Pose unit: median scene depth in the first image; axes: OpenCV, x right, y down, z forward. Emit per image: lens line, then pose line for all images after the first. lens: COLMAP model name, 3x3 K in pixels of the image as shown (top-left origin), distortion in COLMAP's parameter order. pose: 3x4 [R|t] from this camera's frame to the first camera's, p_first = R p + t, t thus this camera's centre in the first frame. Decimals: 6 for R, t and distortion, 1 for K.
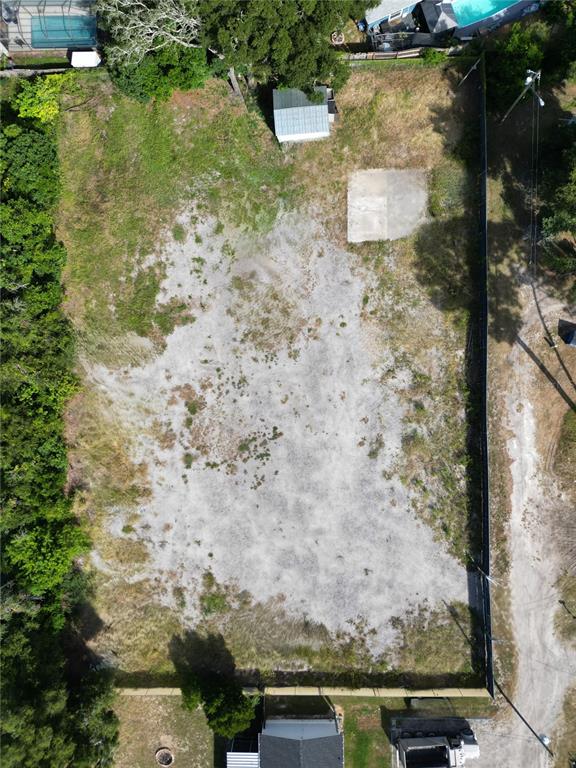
lens RADIAL K [[546.5, 0, 302.2], [0, 546.5, 384.7], [0, 0, 1]] dist [0.086958, -0.098146]
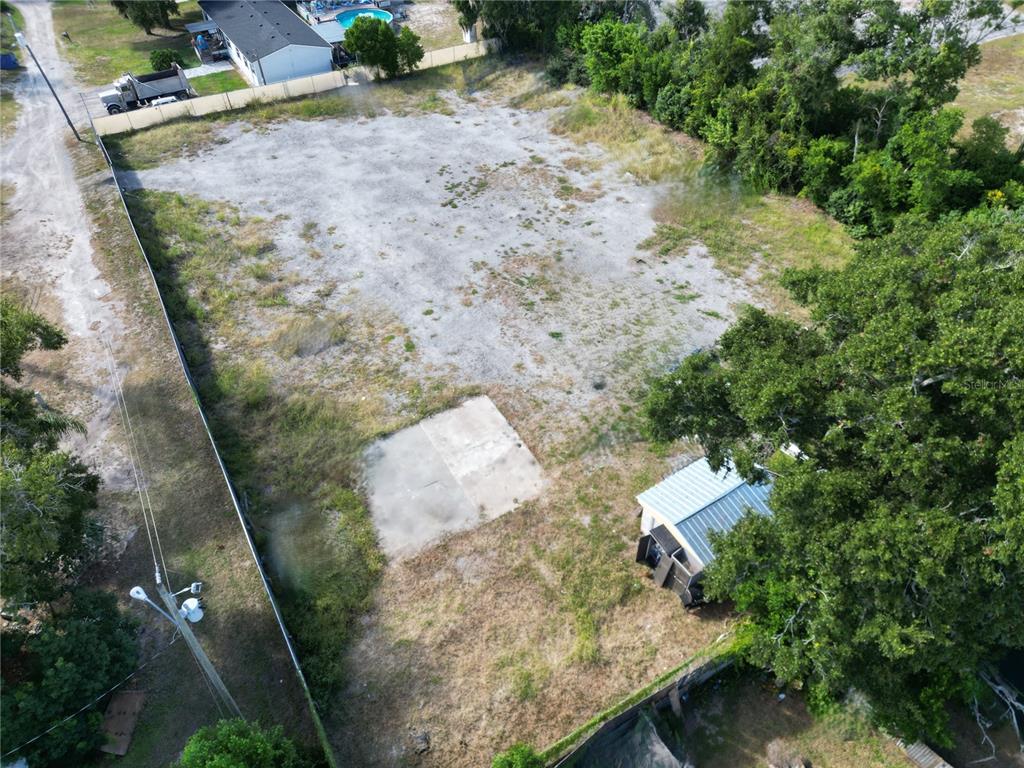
lens RADIAL K [[713.2, 0, 512.0], [0, 713.2, 384.0], [0, 0, 1]] dist [0.082491, -0.094292]
pose [[-0.871826, 0.367131, -0.324244, 0.275418], [-0.487949, -0.593240, 0.640290, -0.696567], [0.042715, 0.716436, 0.696343, 0.518268]]
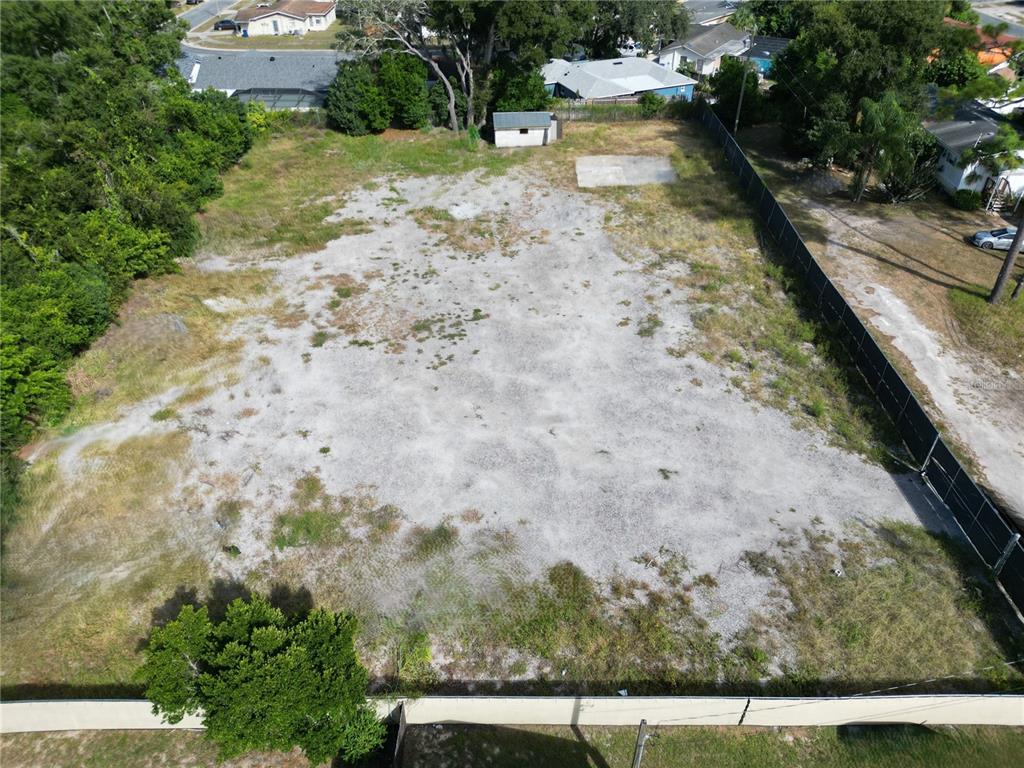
lens RADIAL K [[728.7, 0, 512.0], [0, 728.7, 384.0], [0, 0, 1]] dist [0.086958, -0.098146]
pose [[0.999564, 0.028838, 0.006271, -0.013942], [-0.012294, 0.600061, -0.799860, 0.771650], [-0.026829, 0.799434, 0.600154, 0.584995]]
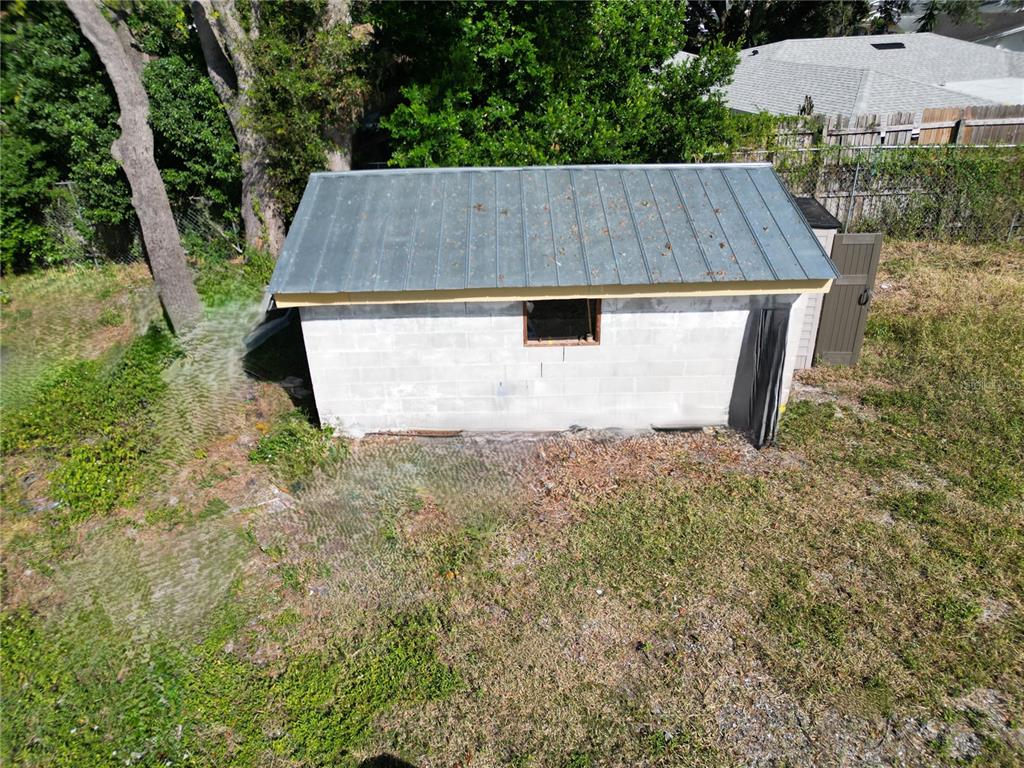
lens RADIAL K [[723.3, 0, 512.2], [0, 723.3, 405.9], [0, 0, 1]] dist [0.038728, -0.001198]
pose [[0.998294, 0.036069, -0.045906, -0.001624], [-0.057810, 0.501032, -0.863496, -0.324813], [-0.008145, 0.864677, 0.502263, 0.925426]]
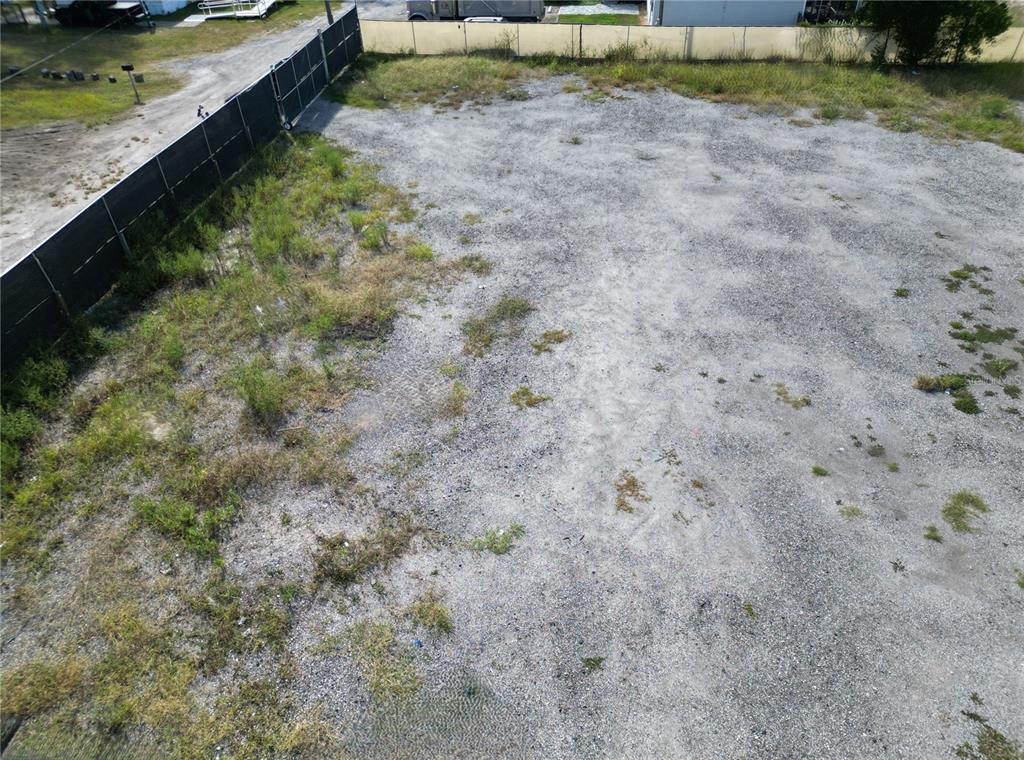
lens RADIAL K [[695.0, 0, 515.3], [0, 695.0, 407.7], [0, 0, 1]] dist [0.066681, -0.061208]
pose [[-0.989479, -0.054531, 0.134009, 0.082986], [0.137110, -0.649117, 0.748230, -0.141638], [0.046186, 0.758731, 0.649765, 0.823295]]
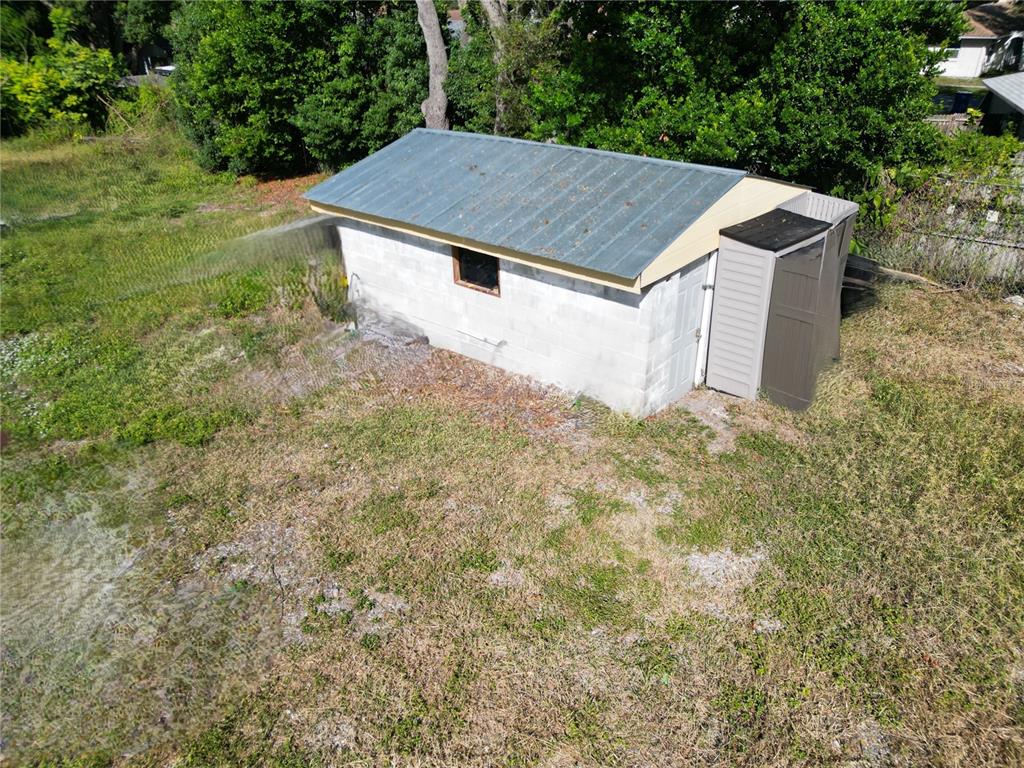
lens RADIAL K [[728.7, 0, 512.0], [0, 728.7, 384.0], [0, 0, 1]] dist [0.086958, -0.098146]
pose [[0.696835, 0.348004, -0.627147, 0.117350], [-0.717185, 0.348032, -0.603754, -0.346328], [0.008159, 0.870498, 0.492104, 0.920857]]
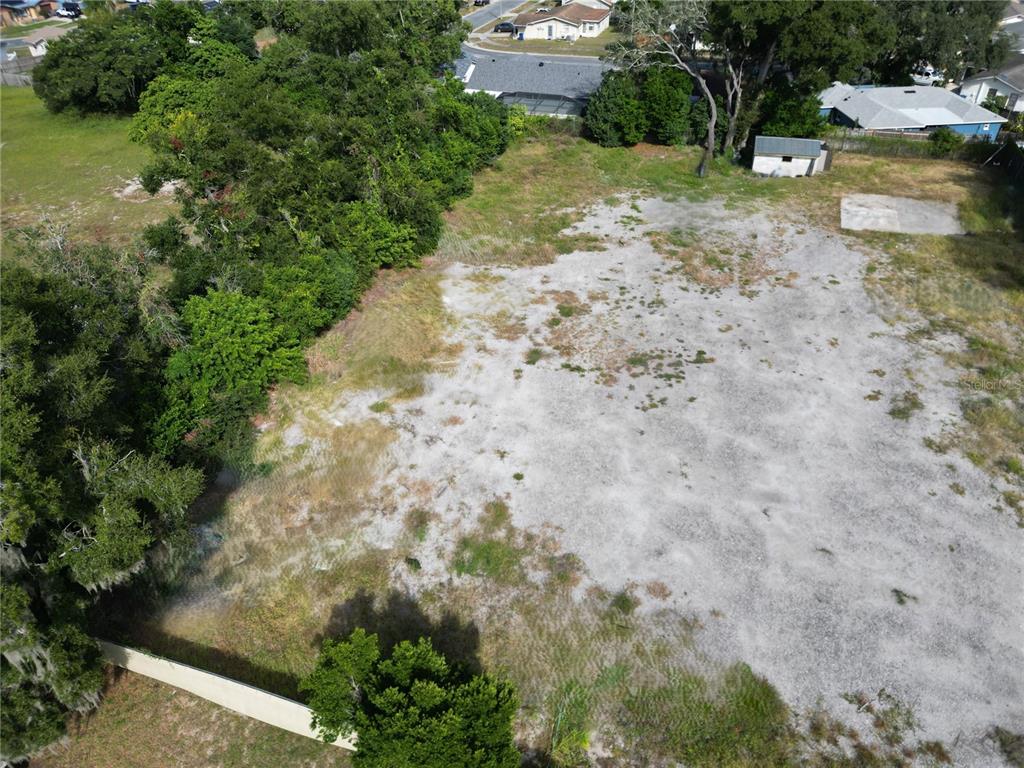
lens RADIAL K [[718.9, 0, 512.0], [0, 718.9, 384.0], [0, 0, 1]] dist [0.060561, -0.066537]
pose [[0.942357, 0.210658, -0.259973, -0.033646], [-0.334449, 0.569056, -0.751212, 0.714808], [-0.010310, 0.794858, 0.606708, 0.585548]]
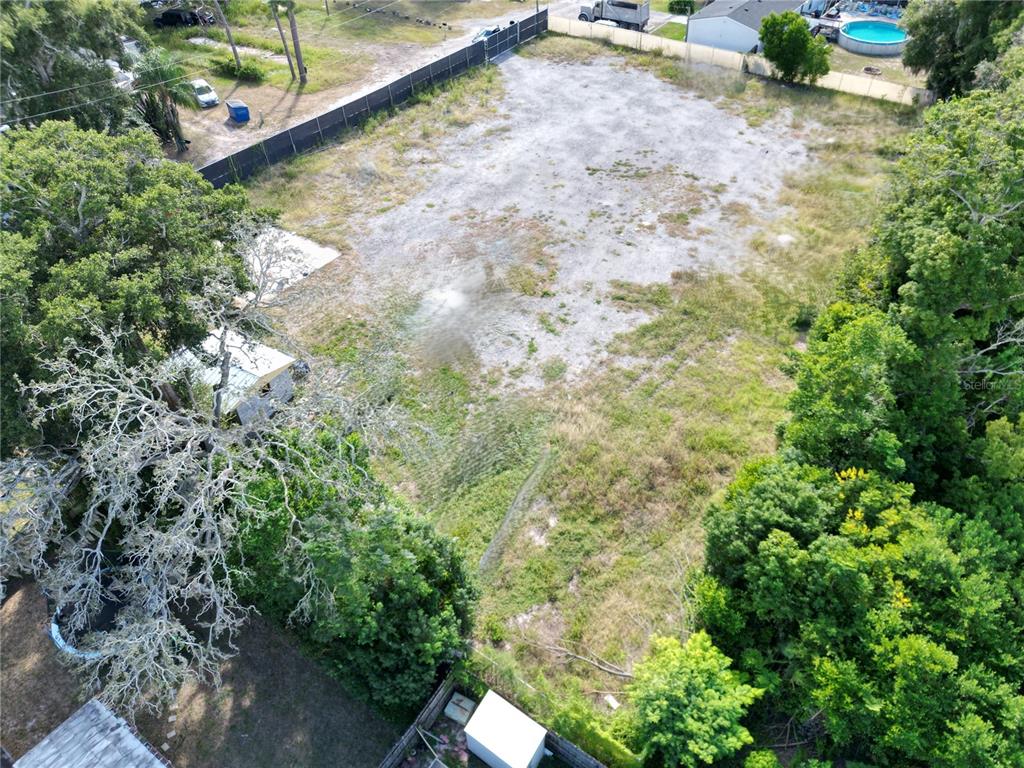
lens RADIAL K [[718.9, 0, 512.0], [0, 718.9, 384.0], [0, 0, 1]] dist [0.060561, -0.066537]
pose [[-0.810420, -0.368003, 0.455844, -0.516215], [0.584511, -0.560469, 0.586703, -0.719411], [0.039578, 0.741922, 0.669317, 0.552942]]
